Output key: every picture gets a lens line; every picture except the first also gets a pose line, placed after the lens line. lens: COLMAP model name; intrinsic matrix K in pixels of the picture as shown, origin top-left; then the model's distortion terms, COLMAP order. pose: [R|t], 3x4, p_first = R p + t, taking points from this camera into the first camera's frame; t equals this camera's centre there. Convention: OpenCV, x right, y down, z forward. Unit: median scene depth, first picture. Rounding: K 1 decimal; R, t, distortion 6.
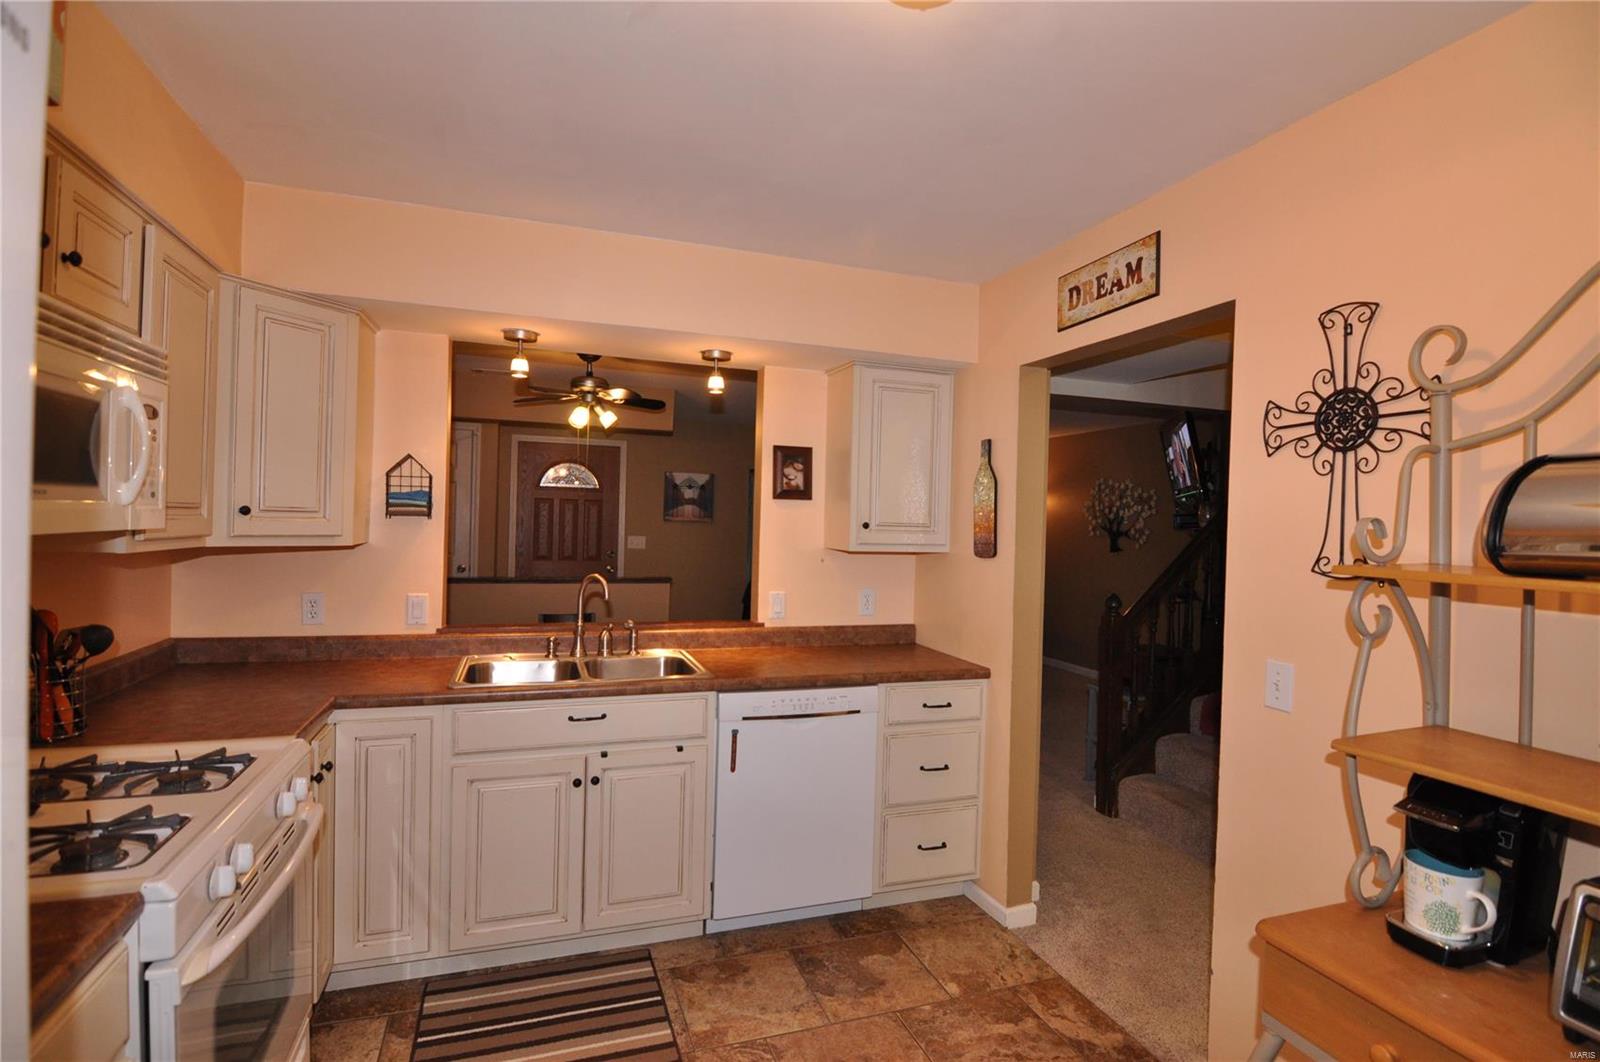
lens RADIAL K [[770.3, 0, 804.9], [0, 770.3, 528.0], [0, 0, 1]] dist [-0.013457, -0.006394]
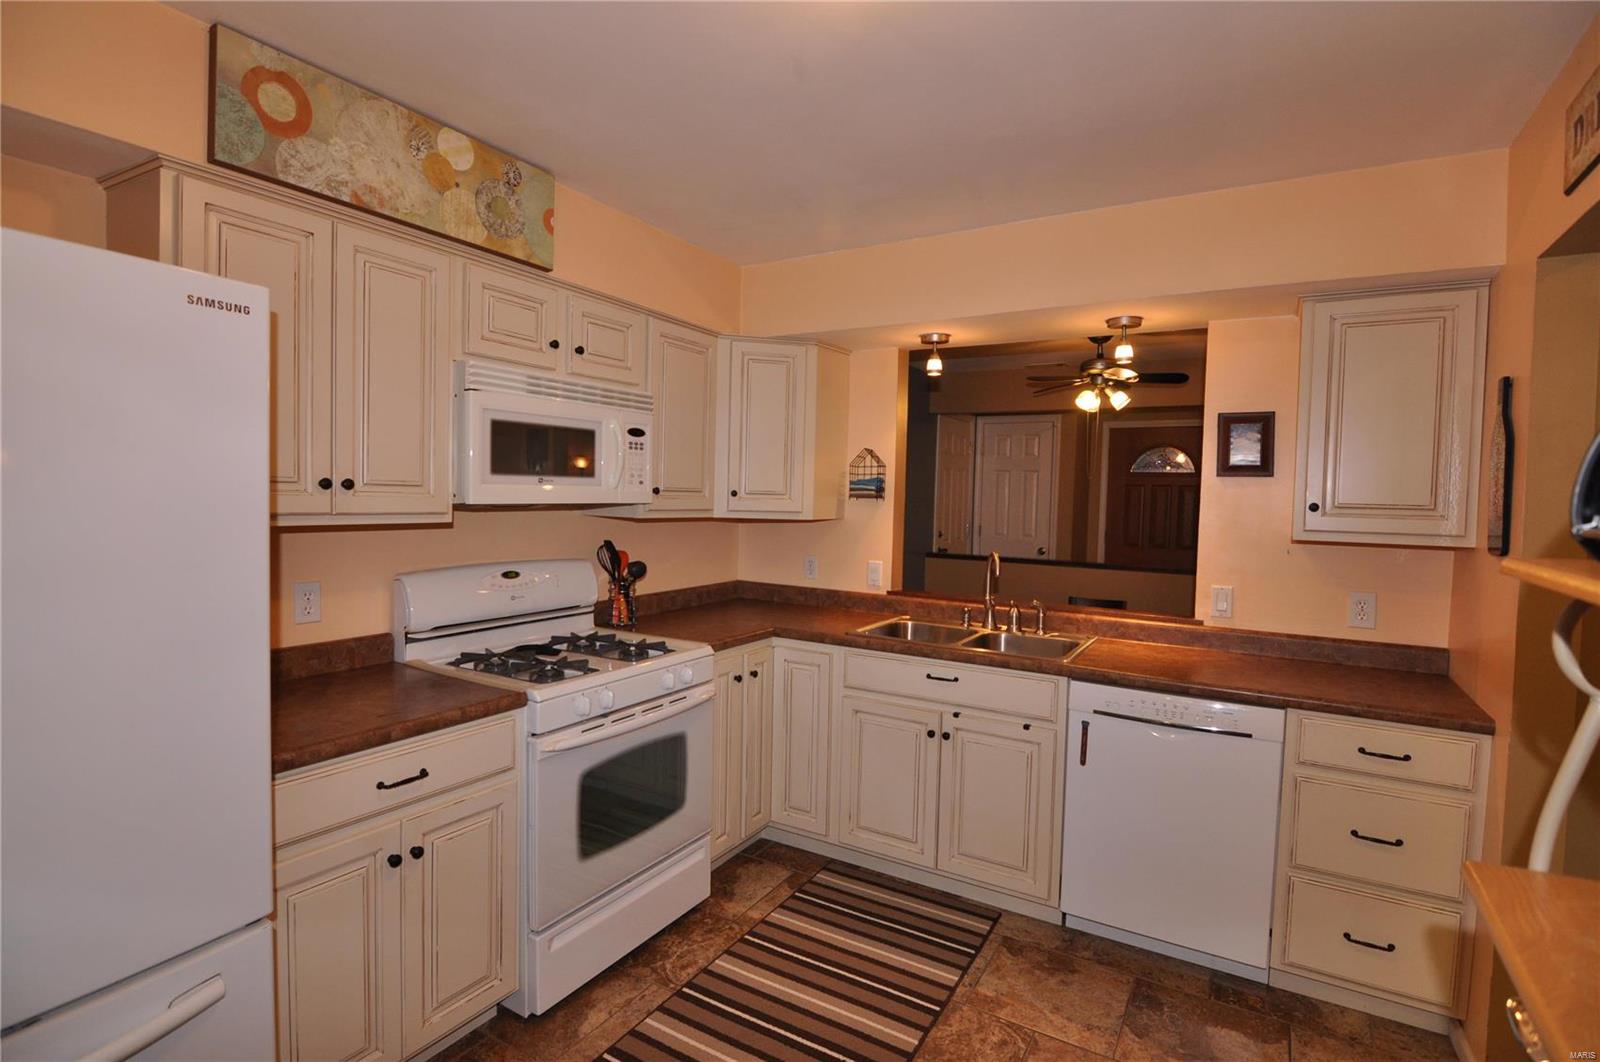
lens RADIAL K [[770.3, 0, 807.5], [0, 770.3, 530.4], [0, 0, 1]] dist [-0.013457, -0.006394]
pose [[0.636714, 0.025140, -0.770690, 0.412535], [-0.012869, 0.999676, 0.021977, 0.011359], [0.770993, -0.004075, 0.636831, 0.135847]]
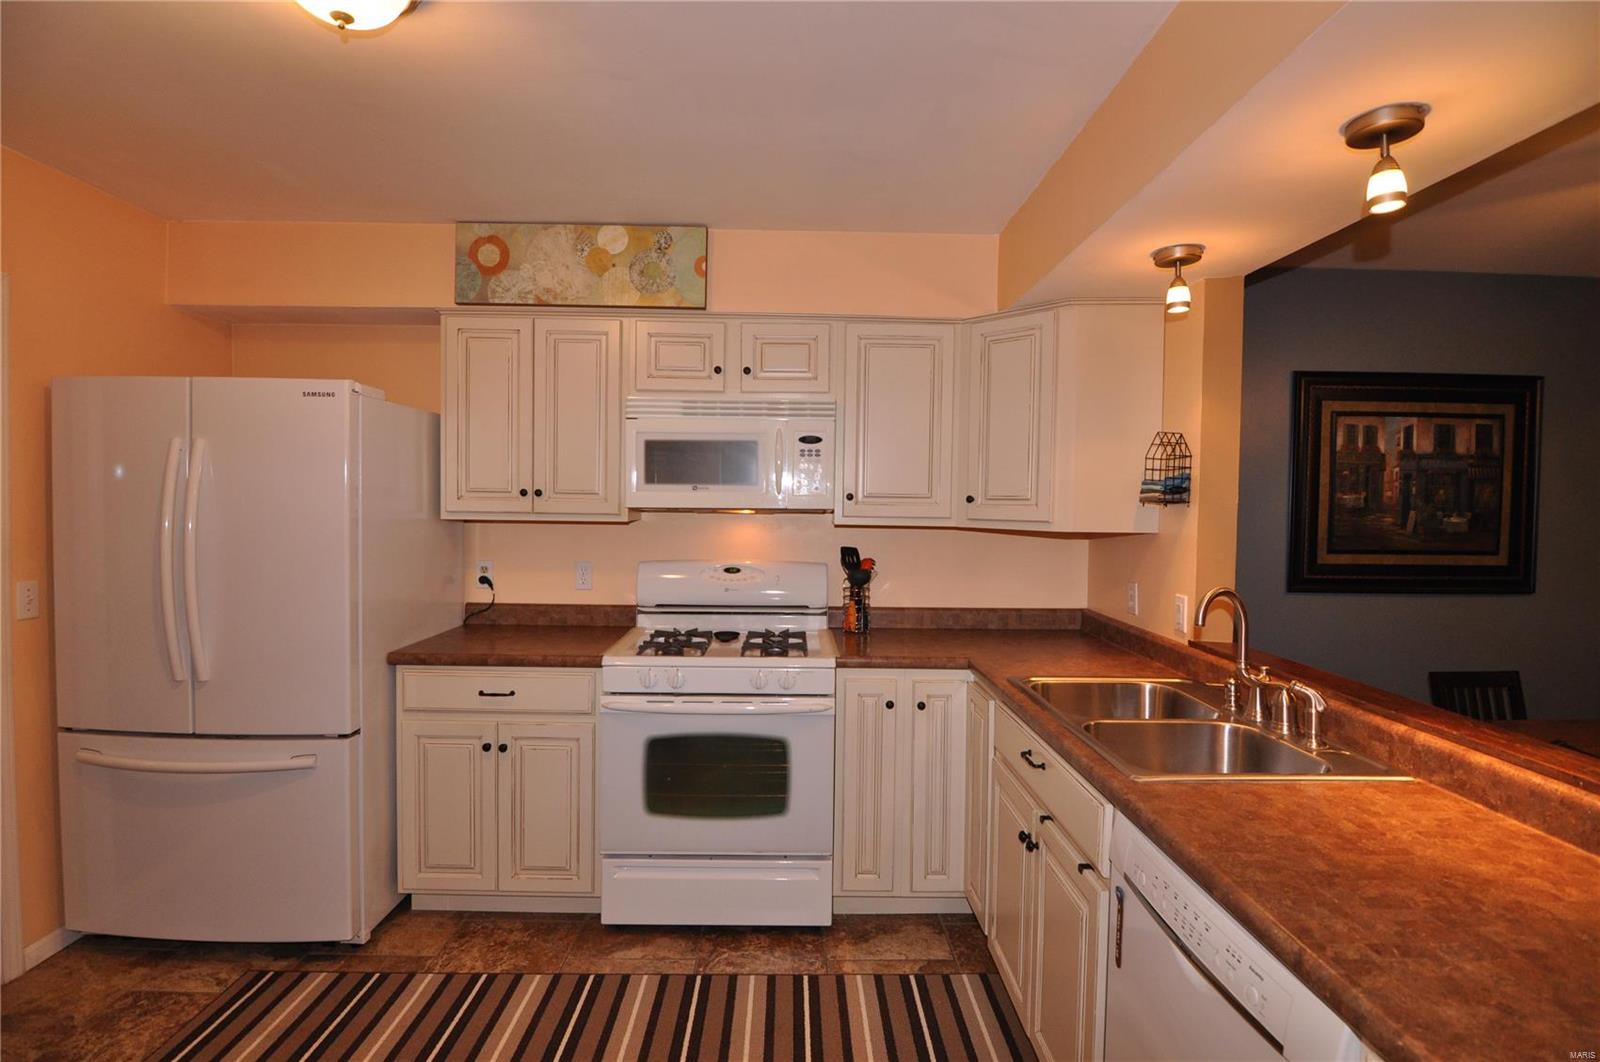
lens RADIAL K [[770.3, 0, 807.8], [0, 770.3, 532.2], [0, 0, 1]] dist [-0.013457, -0.006394]
pose [[-0.326437, 0.003067, -0.945214, 0.467578], [-0.029303, 0.999481, 0.013363, 0.018382], [0.944765, 0.032059, -0.326178, 0.958296]]
